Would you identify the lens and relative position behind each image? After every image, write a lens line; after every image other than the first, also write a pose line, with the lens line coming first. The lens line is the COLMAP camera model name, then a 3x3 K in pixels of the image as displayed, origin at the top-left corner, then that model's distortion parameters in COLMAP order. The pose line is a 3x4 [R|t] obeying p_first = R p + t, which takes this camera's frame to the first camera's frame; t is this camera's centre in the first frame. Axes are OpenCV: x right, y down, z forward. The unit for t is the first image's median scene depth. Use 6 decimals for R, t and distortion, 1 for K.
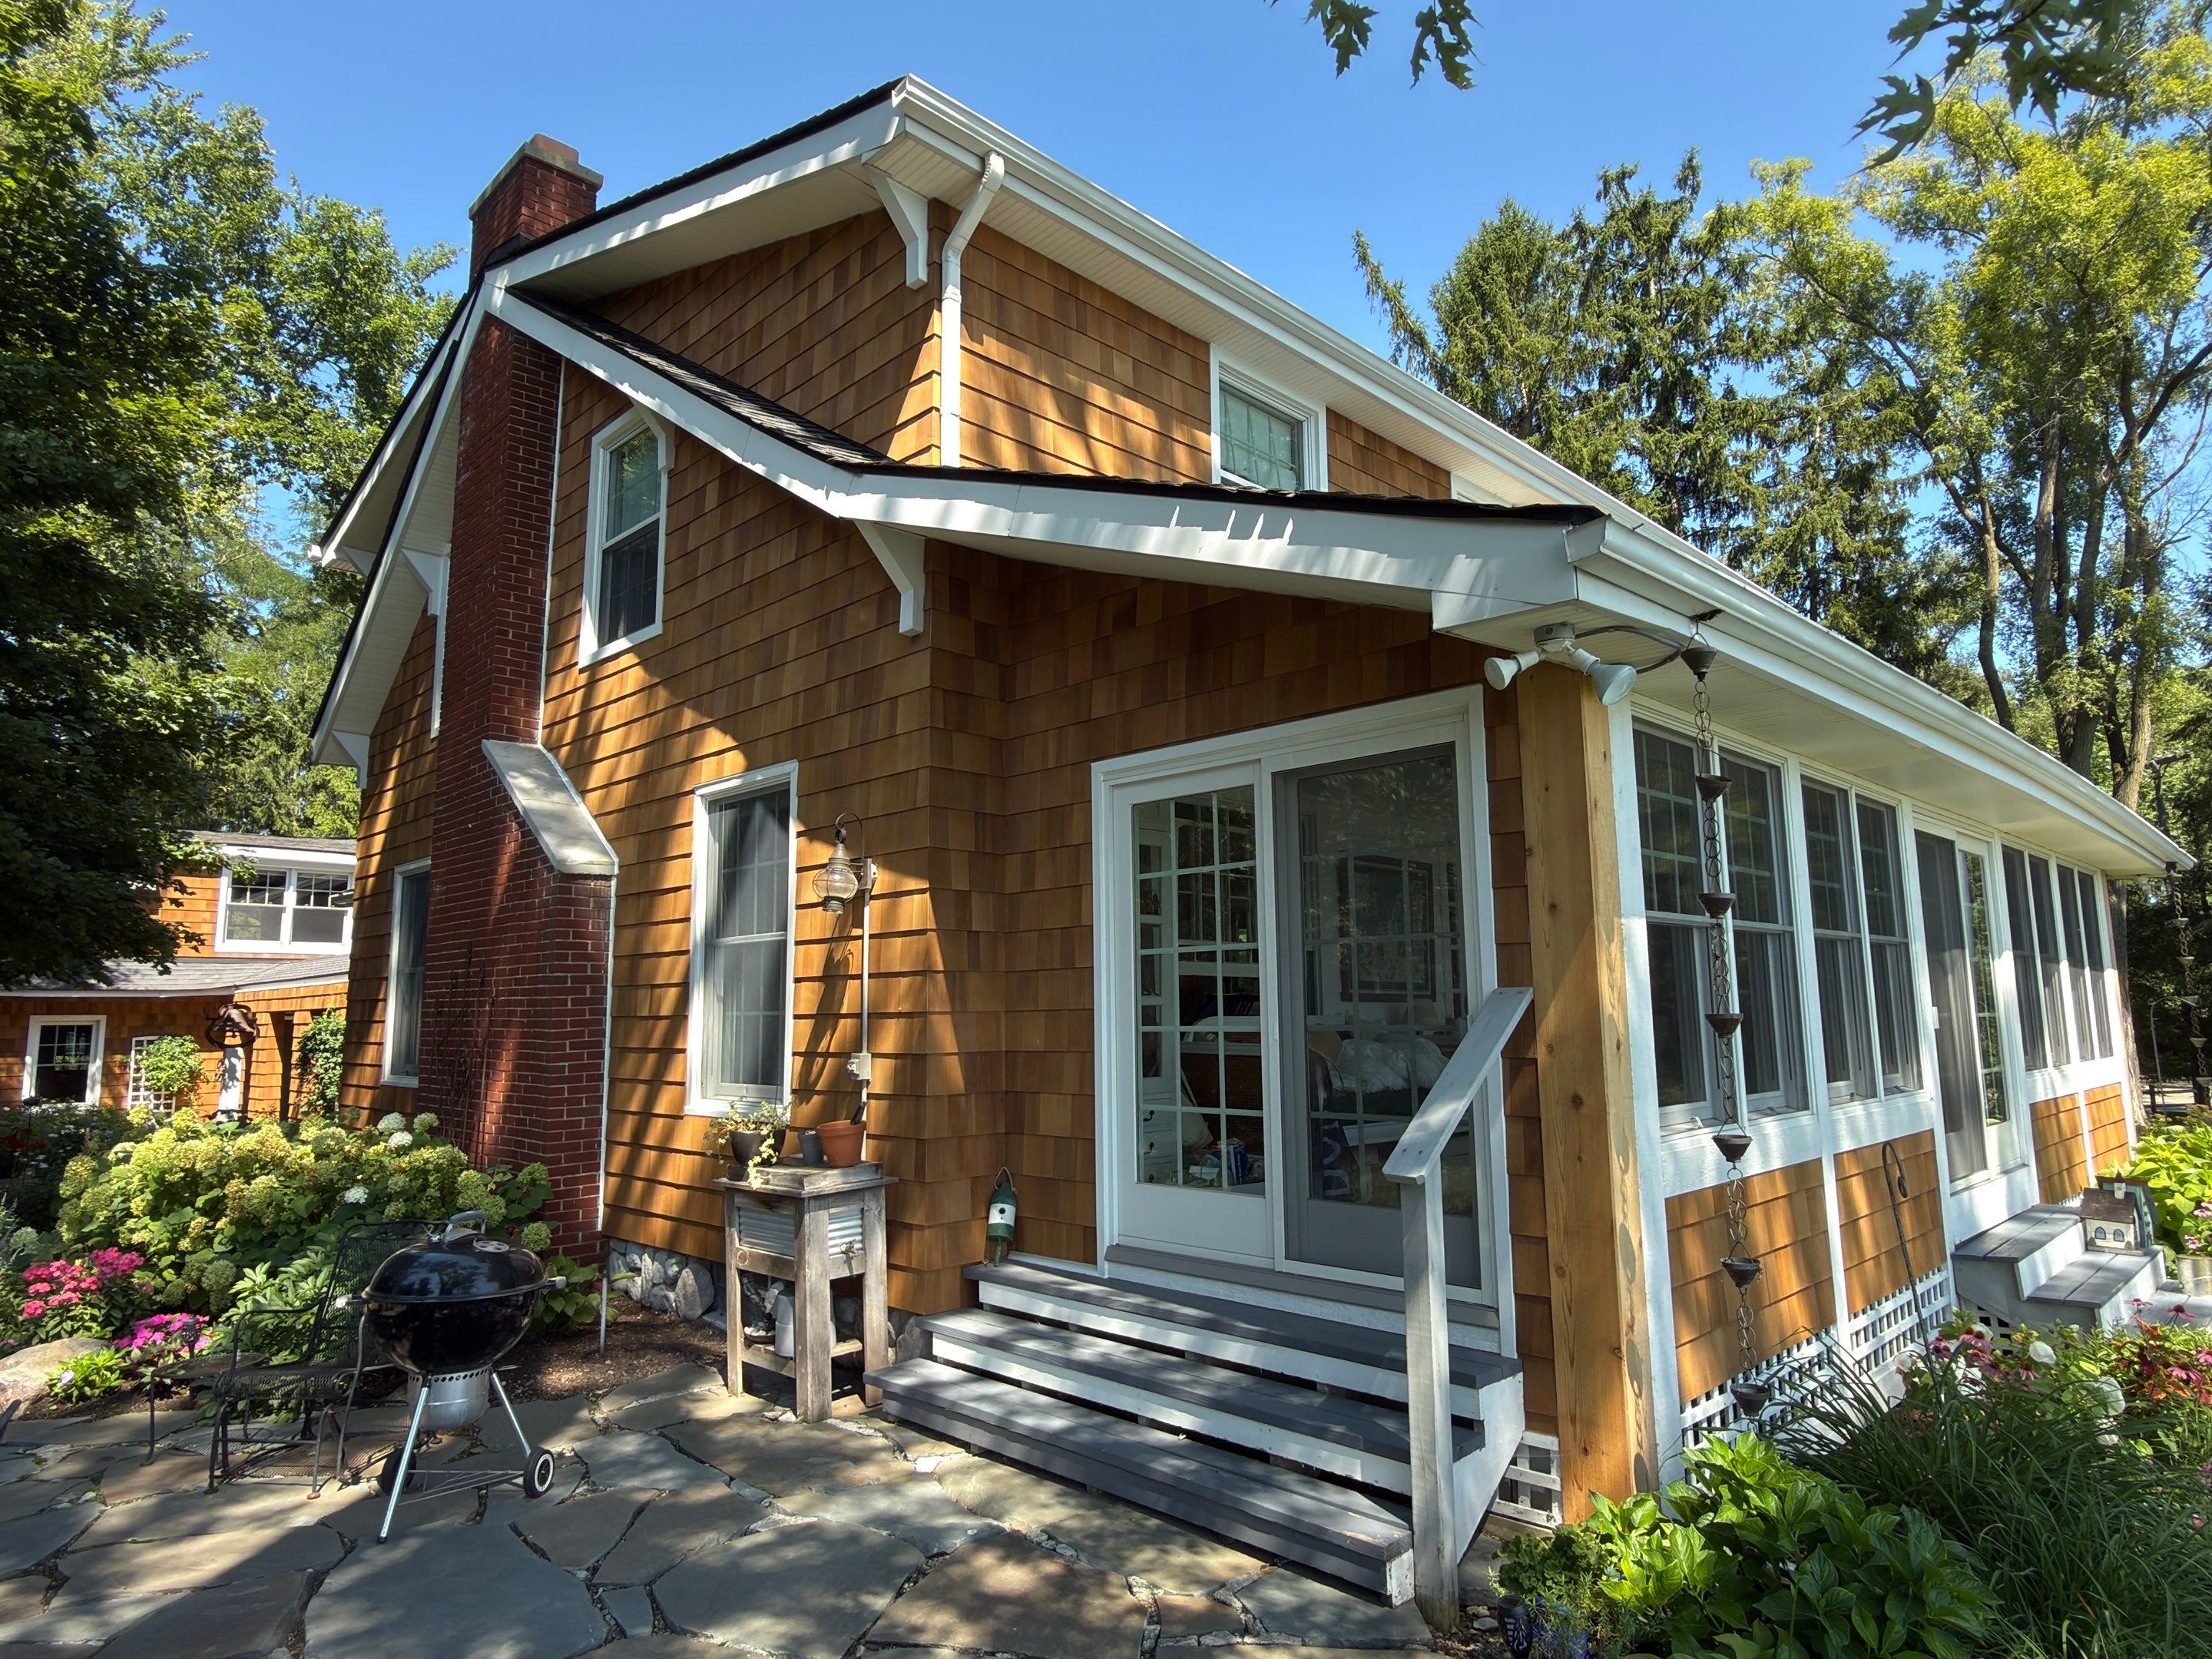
lens RADIAL K [[1311.1, 0, 1106.0], [0, 1311.1, 829.5], [0, 0, 1]] dist [0.000742, -0.000708]
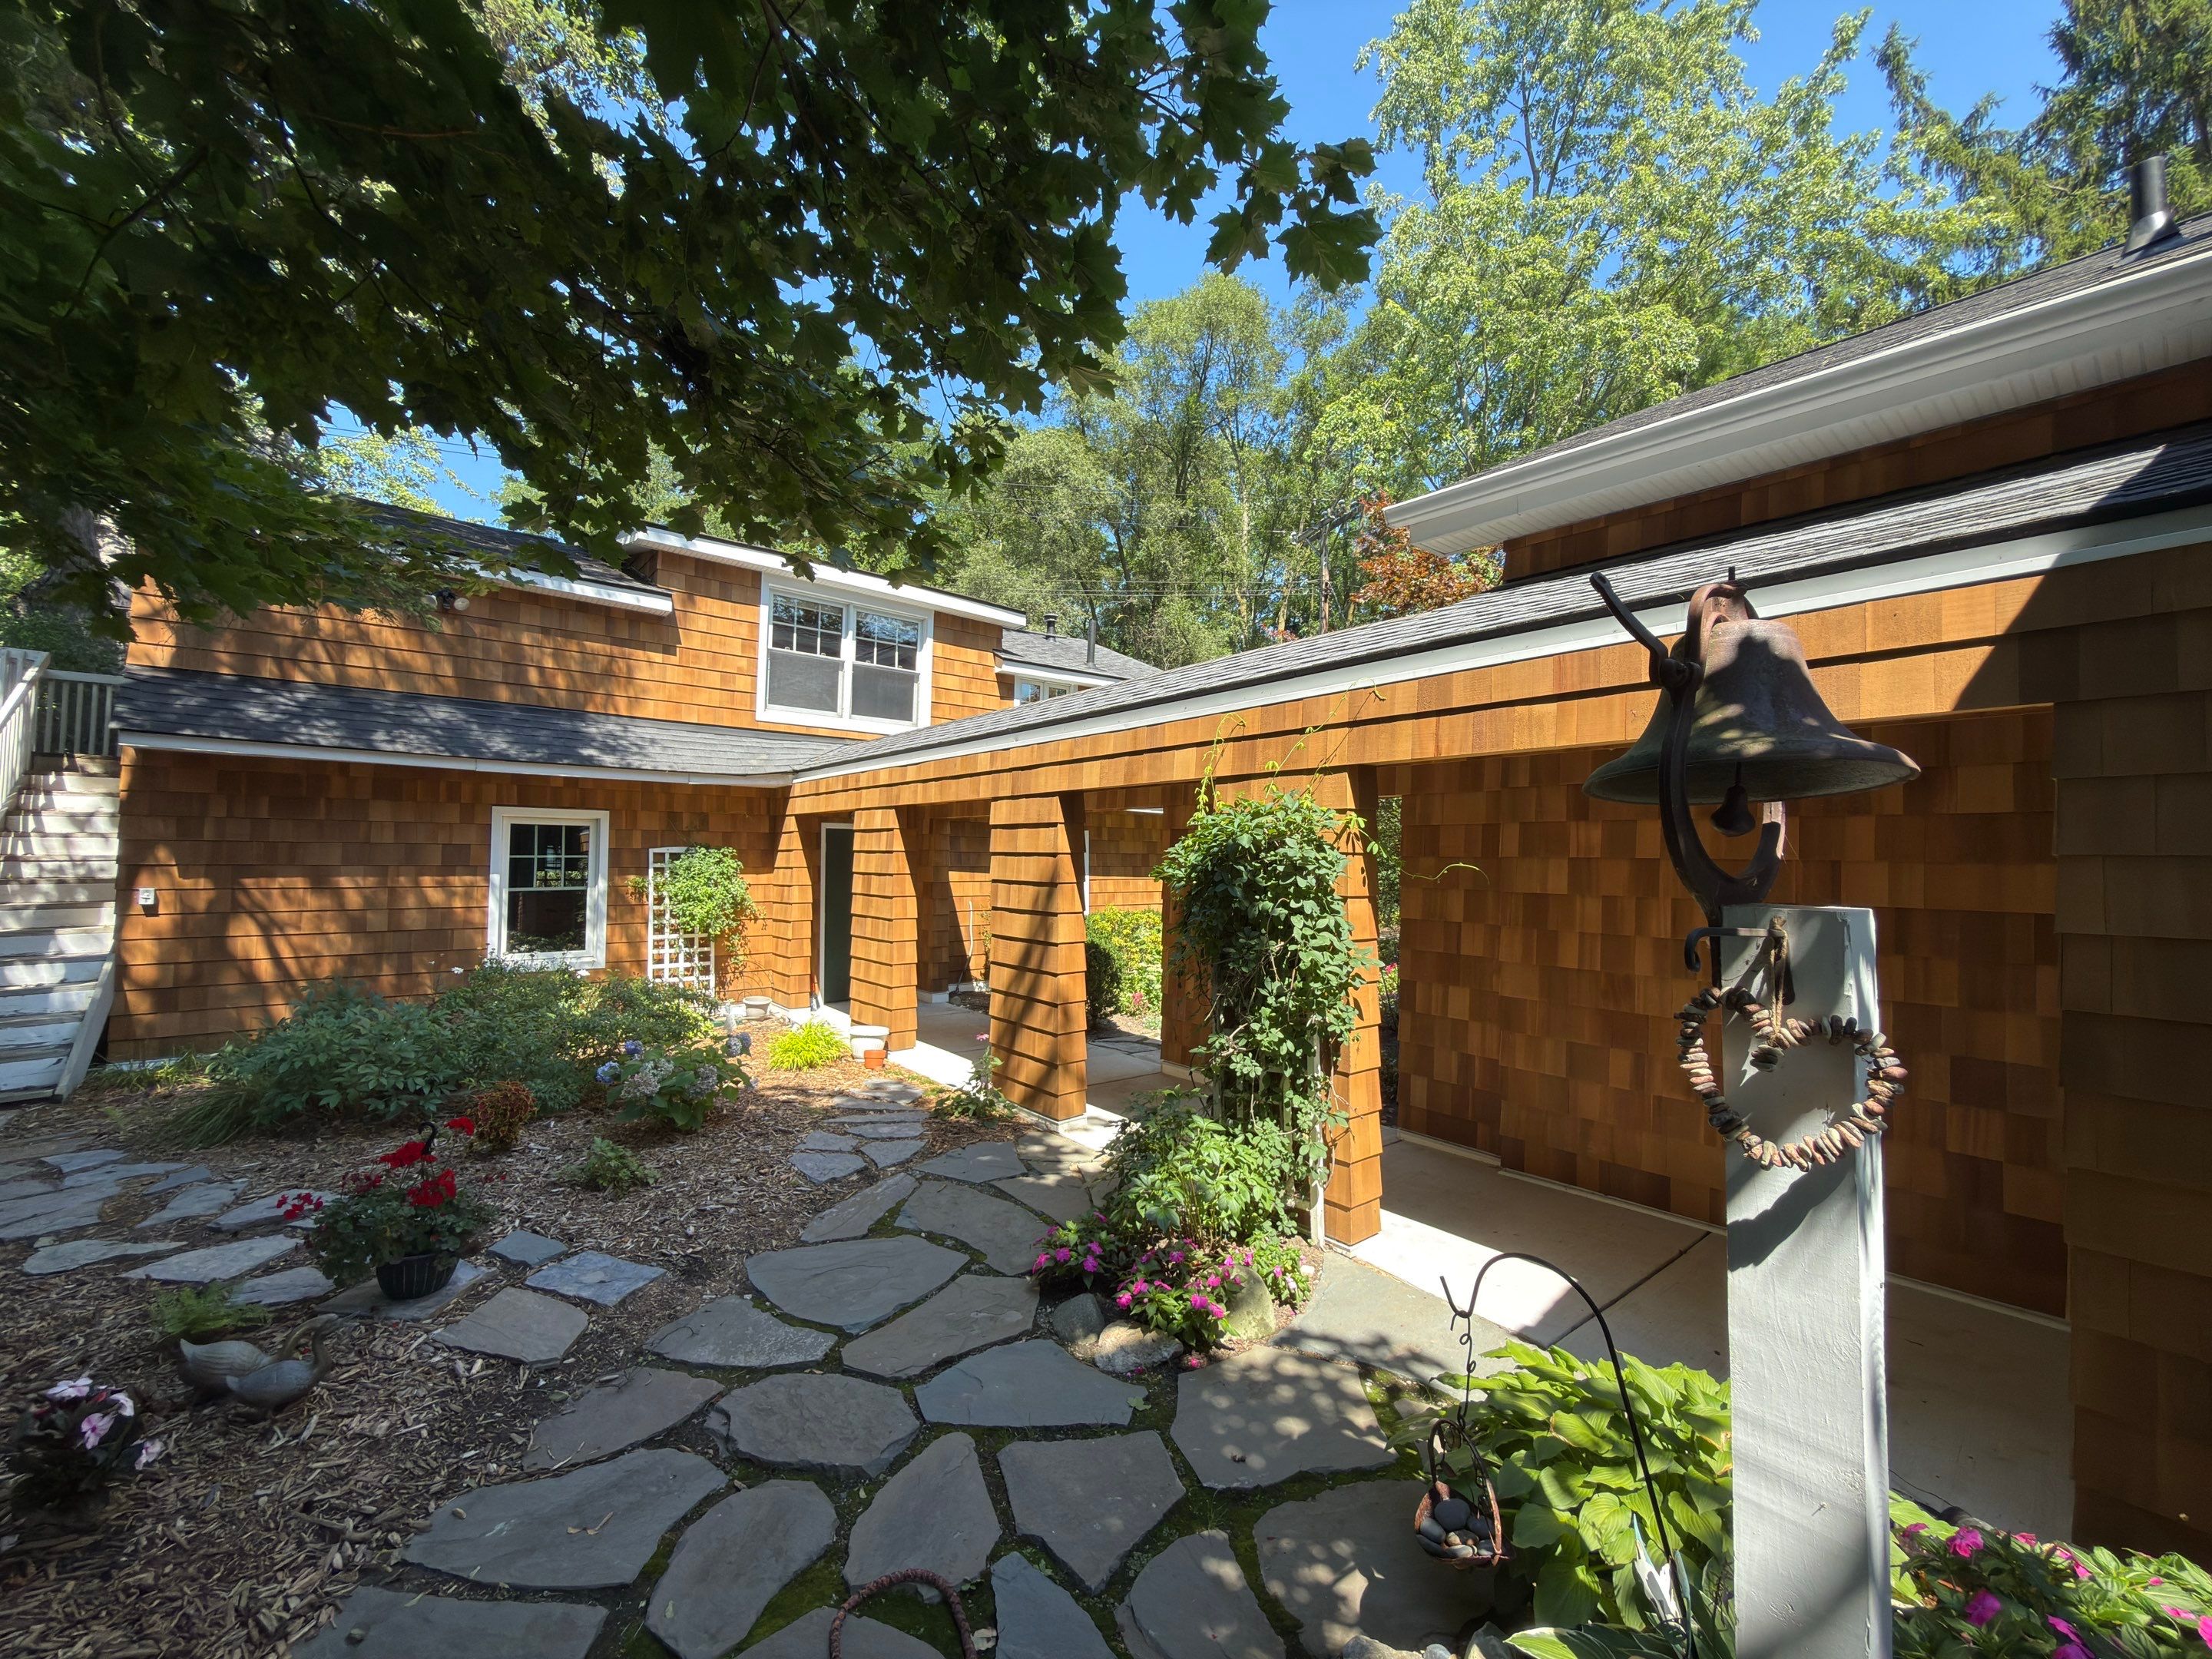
lens RADIAL K [[890.4, 0, 1106.0], [0, 890.4, 829.5], [0, 0, 1]] dist [-0.000975, -0.000241]
pose [[0.994311, 0.023519, -0.103883, -1.361234], [-0.012006, 0.993849, 0.110093, 0.283817], [0.105833, -0.108219, 0.988478, 1.707823]]
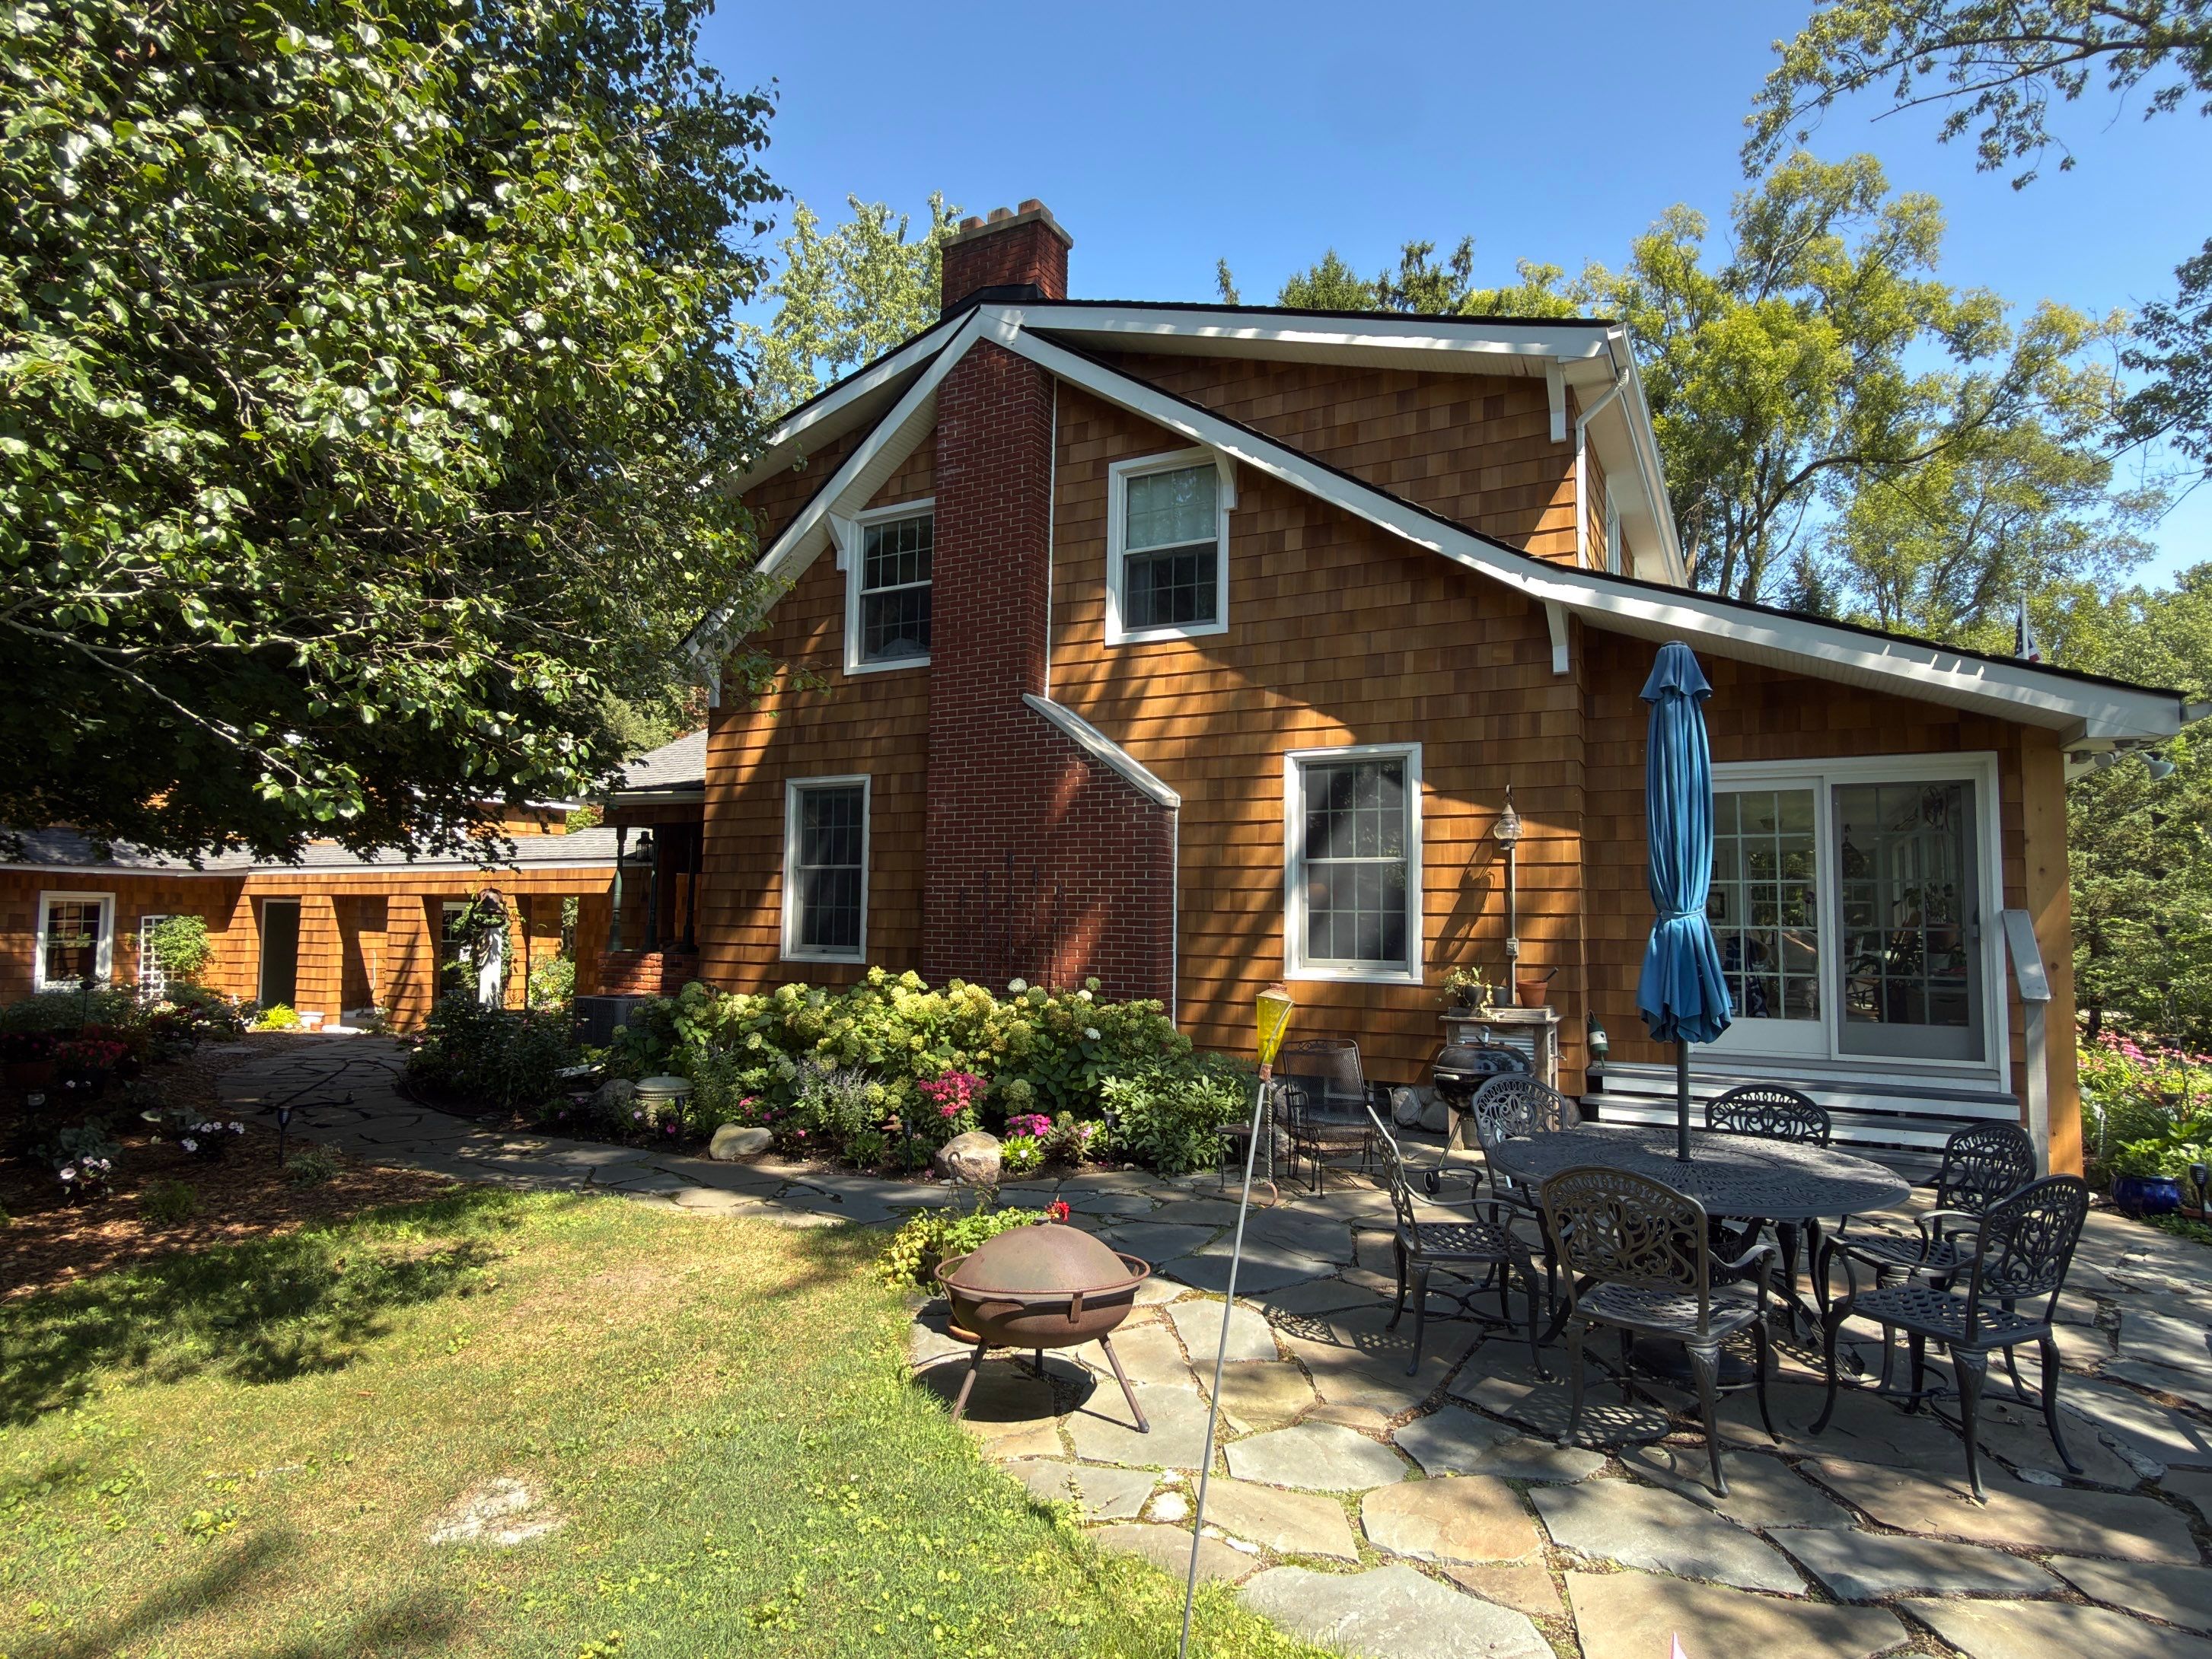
lens RADIAL K [[1213.9, 0, 1106.0], [0, 1213.9, 829.5], [0, 0, 1]] dist [-0.001679, 0.000374]
pose [[0.958387, 0.046835, 0.281603, -0.867581], [-0.064386, 0.996496, 0.053391, -0.004939], [-0.278116, -0.069301, 0.958044, -0.203012]]
